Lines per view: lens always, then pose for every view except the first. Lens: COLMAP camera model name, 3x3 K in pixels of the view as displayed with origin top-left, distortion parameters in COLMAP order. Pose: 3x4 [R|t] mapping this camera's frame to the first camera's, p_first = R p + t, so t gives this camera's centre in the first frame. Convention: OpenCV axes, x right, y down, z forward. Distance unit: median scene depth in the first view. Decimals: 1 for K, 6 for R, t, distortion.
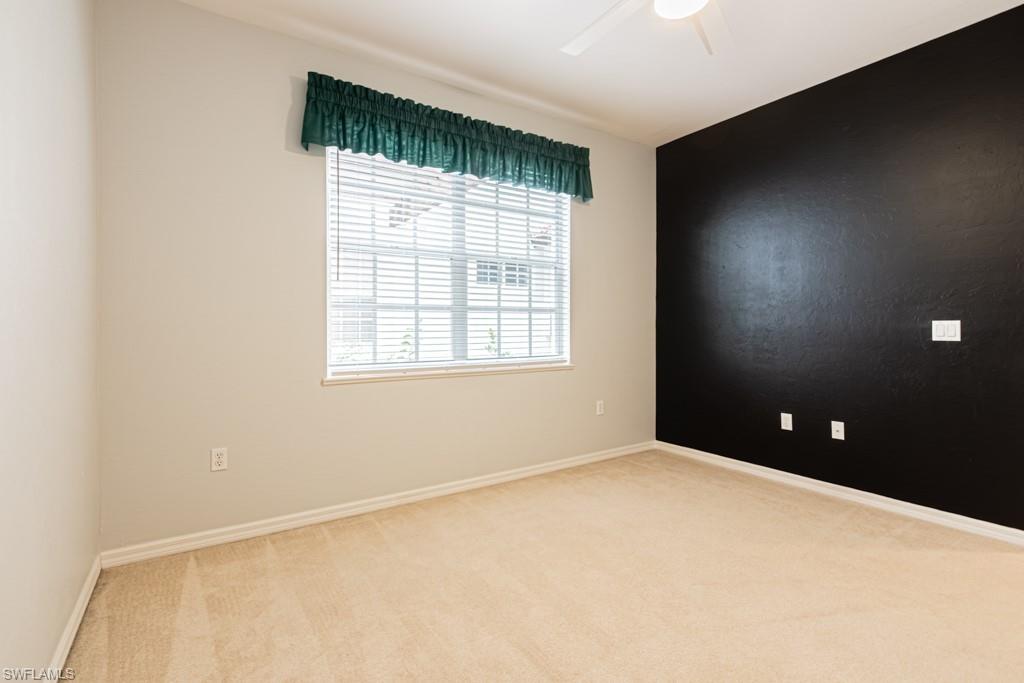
lens RADIAL K [[476.5, 0, 517.4], [0, 476.5, 334.4], [0, 0, 1]] dist [0.005609, -0.000996]
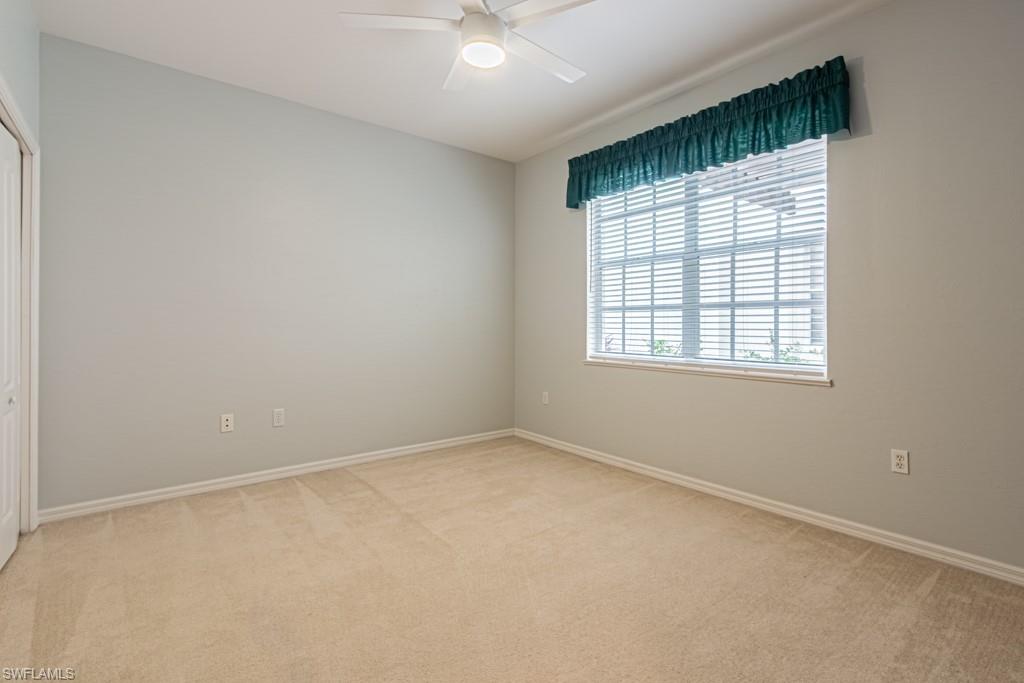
lens RADIAL K [[476.5, 0, 536.4], [0, 476.5, 332.7], [0, 0, 1]] dist [0.005609, -0.000996]
pose [[0.108991, 0.018909, -0.993863, 0.858849], [-0.017382, 0.999702, 0.017114, -0.010895], [0.993891, 0.015411, 0.109287, 0.572924]]
